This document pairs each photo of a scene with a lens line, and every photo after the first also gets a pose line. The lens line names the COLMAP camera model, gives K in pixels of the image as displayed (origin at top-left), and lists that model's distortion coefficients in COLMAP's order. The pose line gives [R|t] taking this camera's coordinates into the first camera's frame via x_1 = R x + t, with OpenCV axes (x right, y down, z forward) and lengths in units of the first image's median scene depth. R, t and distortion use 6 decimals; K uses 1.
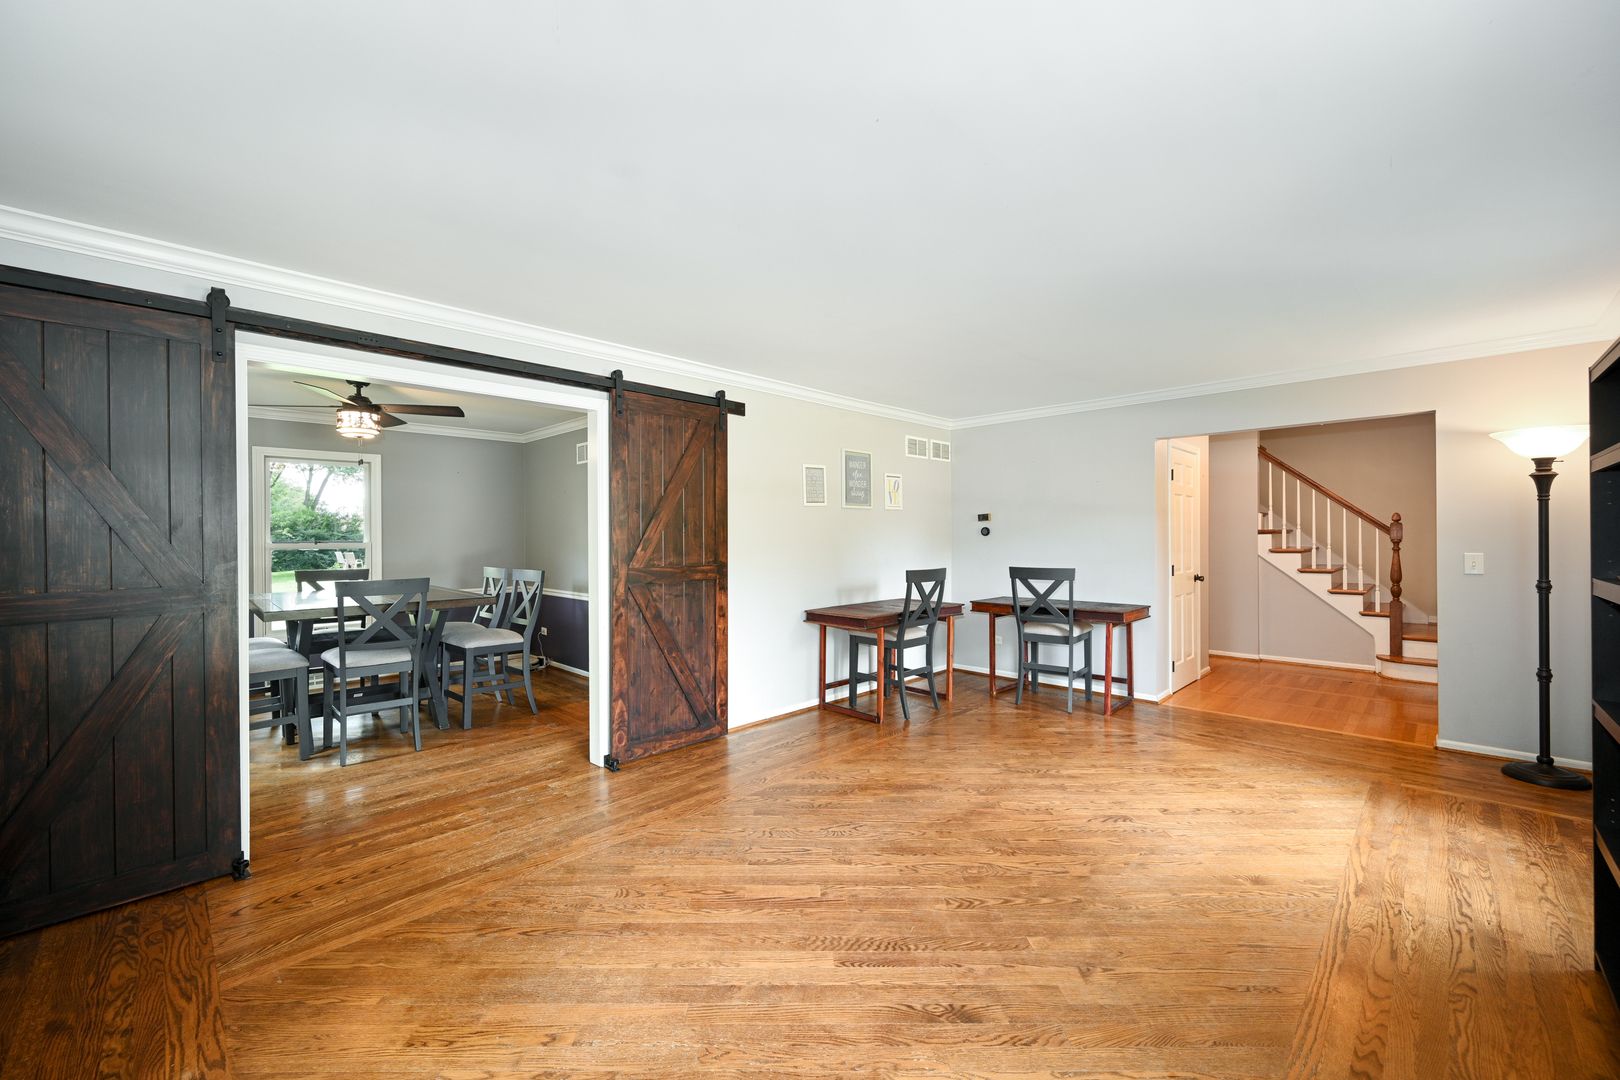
lens RADIAL K [[647.6, 0, 799.2], [0, 647.6, 536.3], [0, 0, 1]] dist [-0.003121, 0.001631]
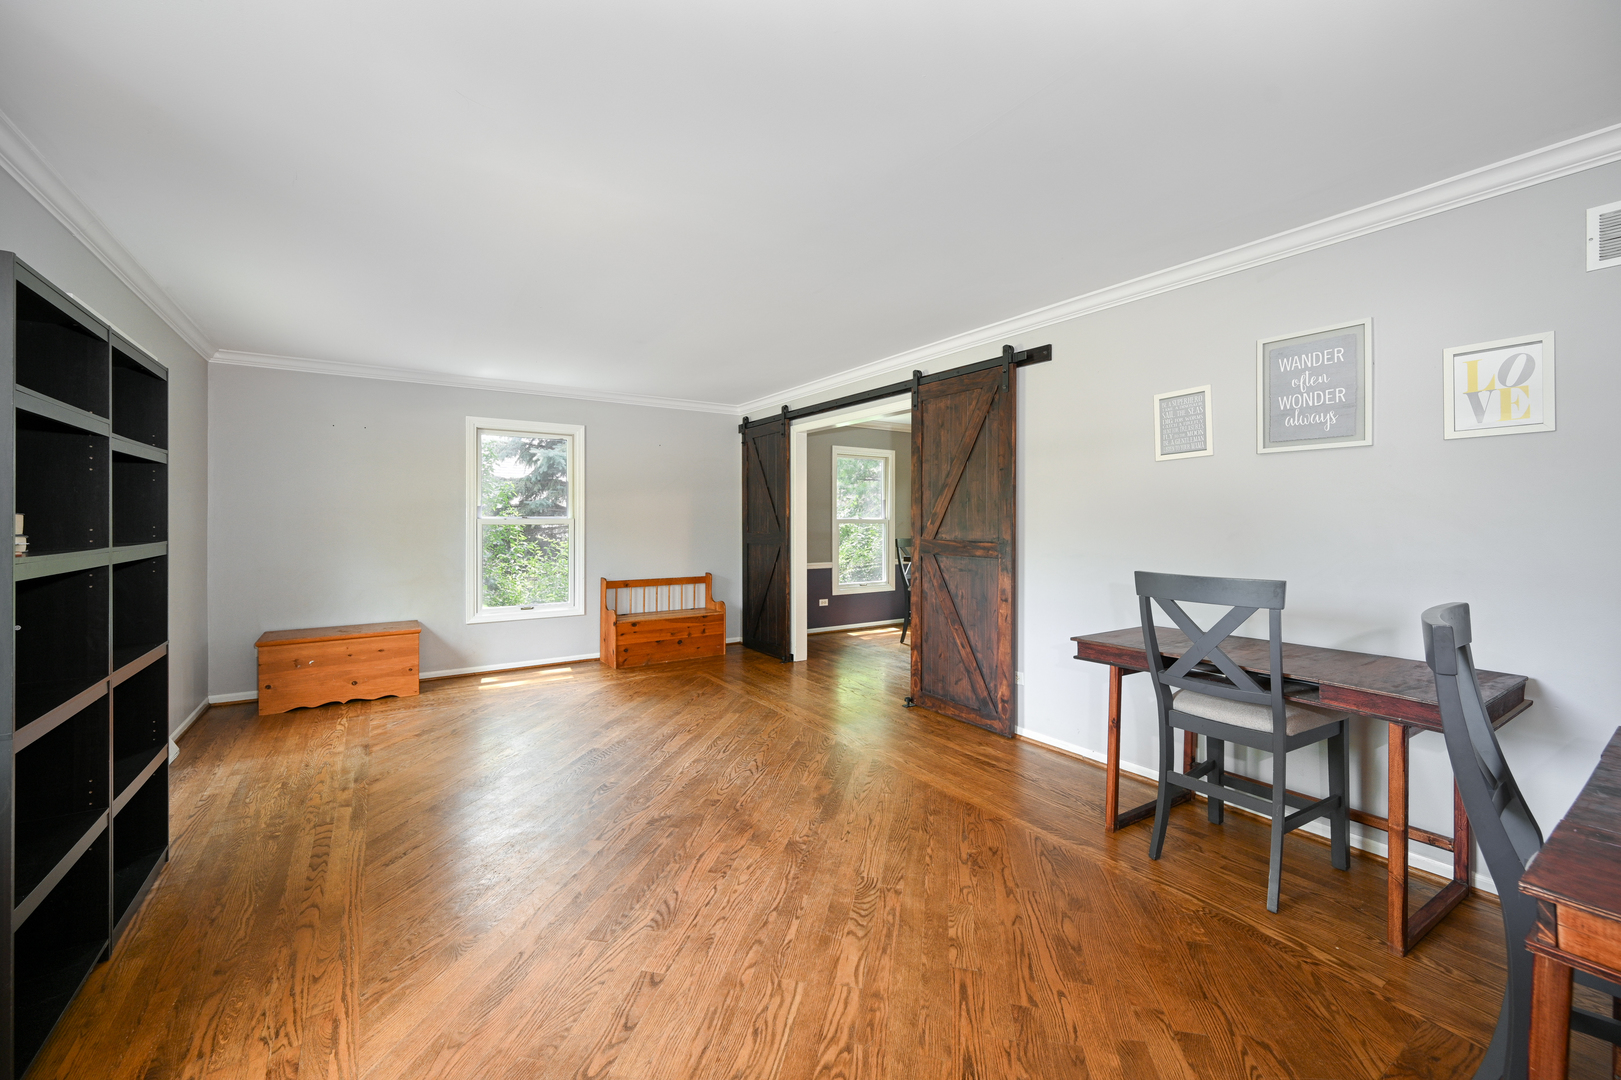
lens RADIAL K [[648.0, 0, 803.4], [0, 648.0, 515.9], [0, 0, 1]] dist [-0.003121, 0.001631]
pose [[-0.202219, -0.002308, -0.979338, 0.710076], [-0.001009, 0.999997, -0.002148, 0.008590], [0.979340, 0.000553, -0.202221, 0.803840]]
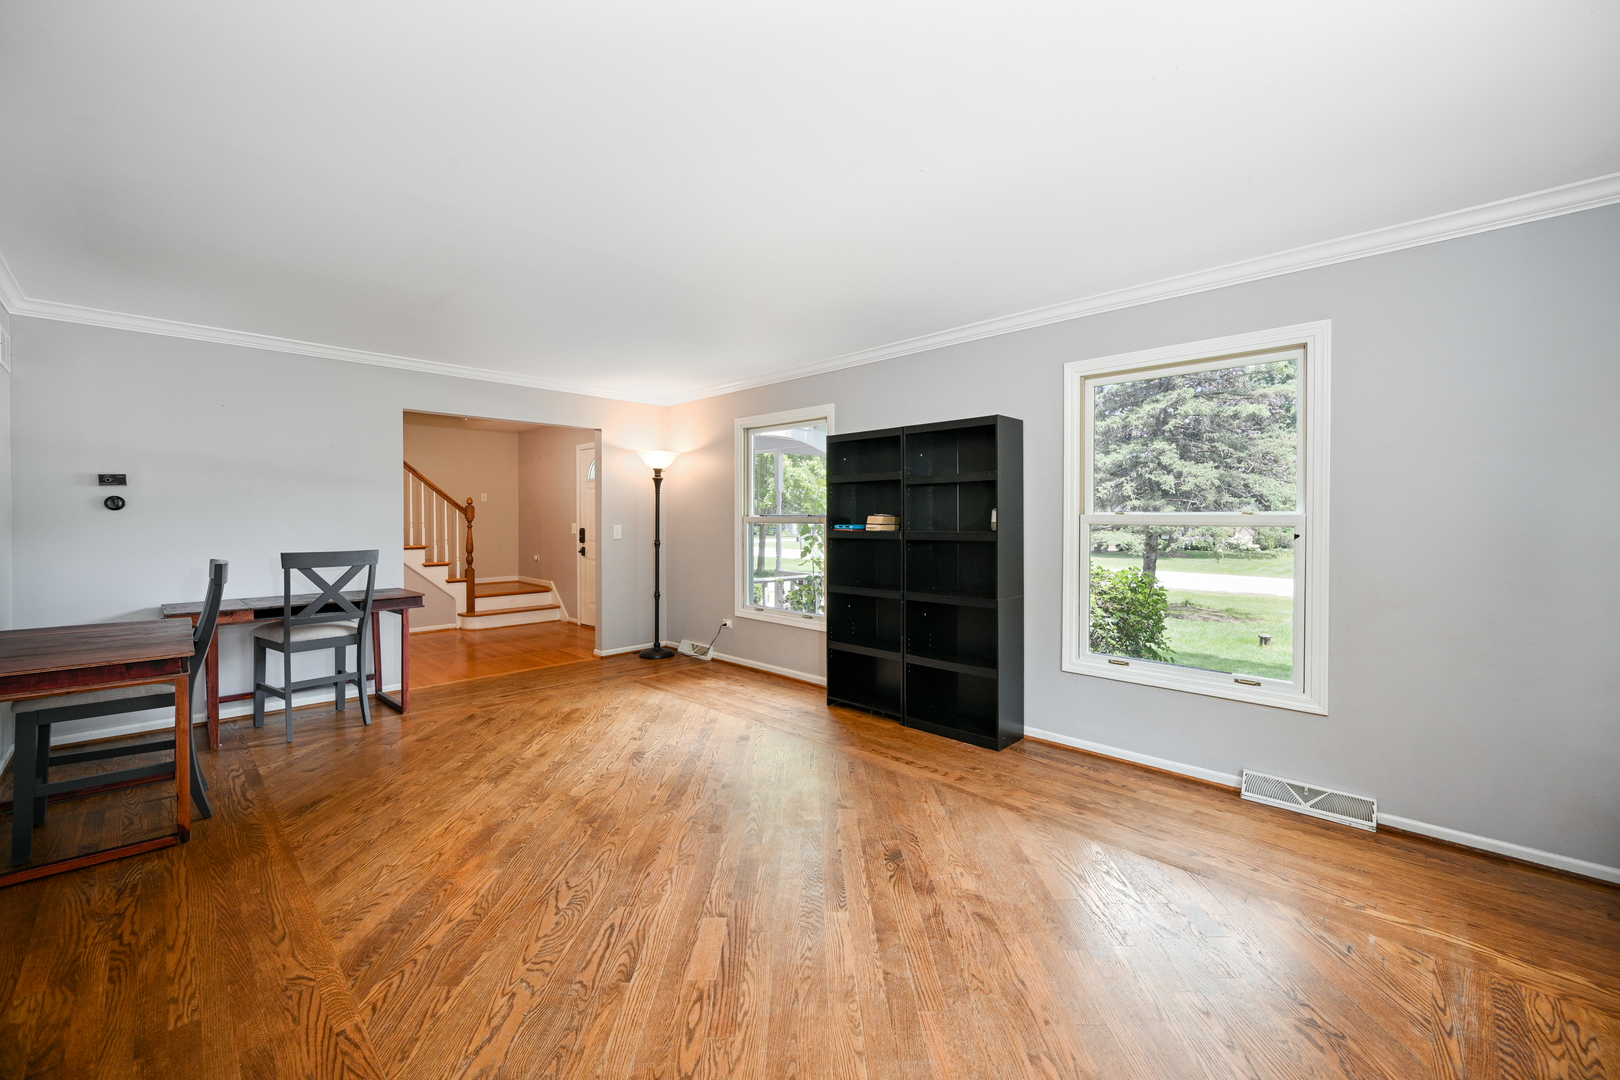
lens RADIAL K [[647.6, 0, 805.3], [0, 647.6, 526.6], [0, 0, 1]] dist [-0.003121, 0.001631]
pose [[-0.004239, -0.008184, 0.999958, -0.409313], [0.001910, 0.999965, 0.008192, 0.013571], [-0.999989, 0.001945, -0.004223, 0.443583]]
